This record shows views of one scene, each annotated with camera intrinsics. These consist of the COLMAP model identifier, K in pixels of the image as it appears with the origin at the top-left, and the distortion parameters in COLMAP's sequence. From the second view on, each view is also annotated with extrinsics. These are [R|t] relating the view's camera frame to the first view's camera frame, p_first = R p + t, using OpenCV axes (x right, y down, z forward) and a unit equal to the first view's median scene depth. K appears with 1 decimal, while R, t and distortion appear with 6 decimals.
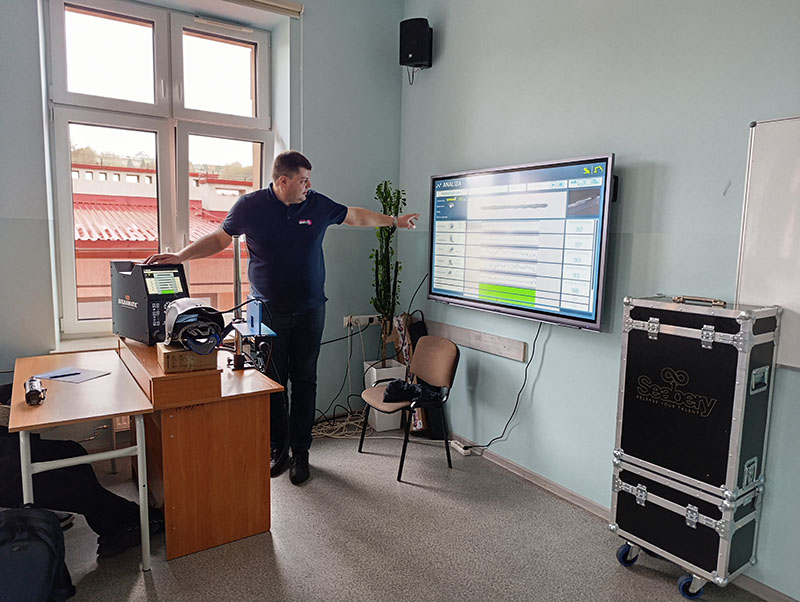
lens RADIAL K [[553.7, 0, 396.0], [0, 553.7, 298.6], [0, 0, 1]] dist [0.034871, -0.038252]
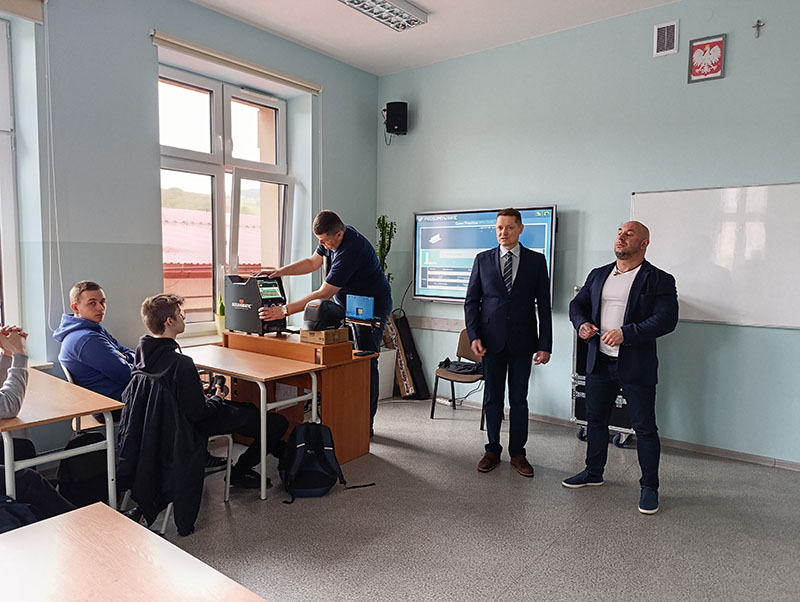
lens RADIAL K [[553.7, 0, 394.3], [0, 553.7, 300.4], [0, 0, 1]] dist [0.034871, -0.038252]
pose [[0.948688, -0.036478, 0.314102, -0.647650], [0.047629, 0.998476, -0.027896, 0.059545], [-0.312606, 0.041425, 0.948979, -0.467941]]
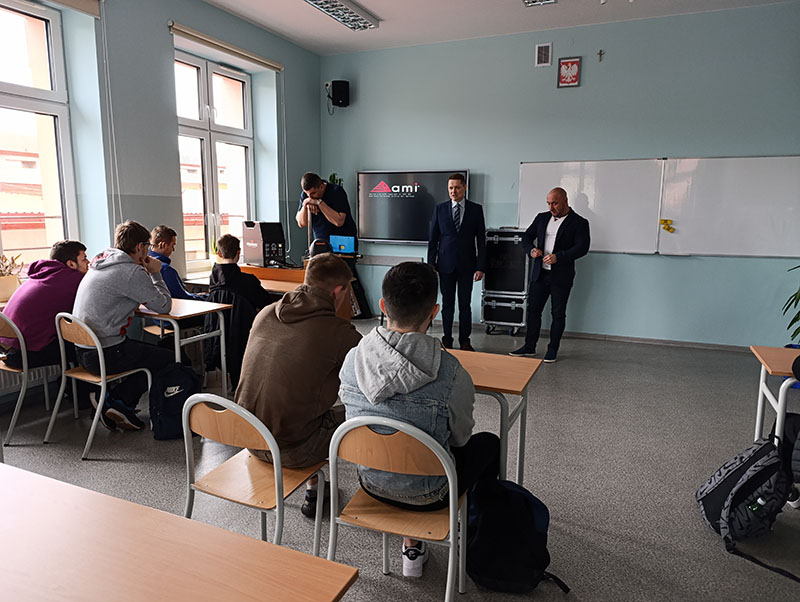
lens RADIAL K [[553.7, 0, 395.6], [0, 553.7, 301.3], [0, 0, 1]] dist [0.034871, -0.038252]
pose [[0.841092, -0.100967, 0.531385, -1.223259], [0.071779, 0.994570, 0.075361, 0.101890], [-0.536108, -0.025244, 0.843772, -0.869869]]
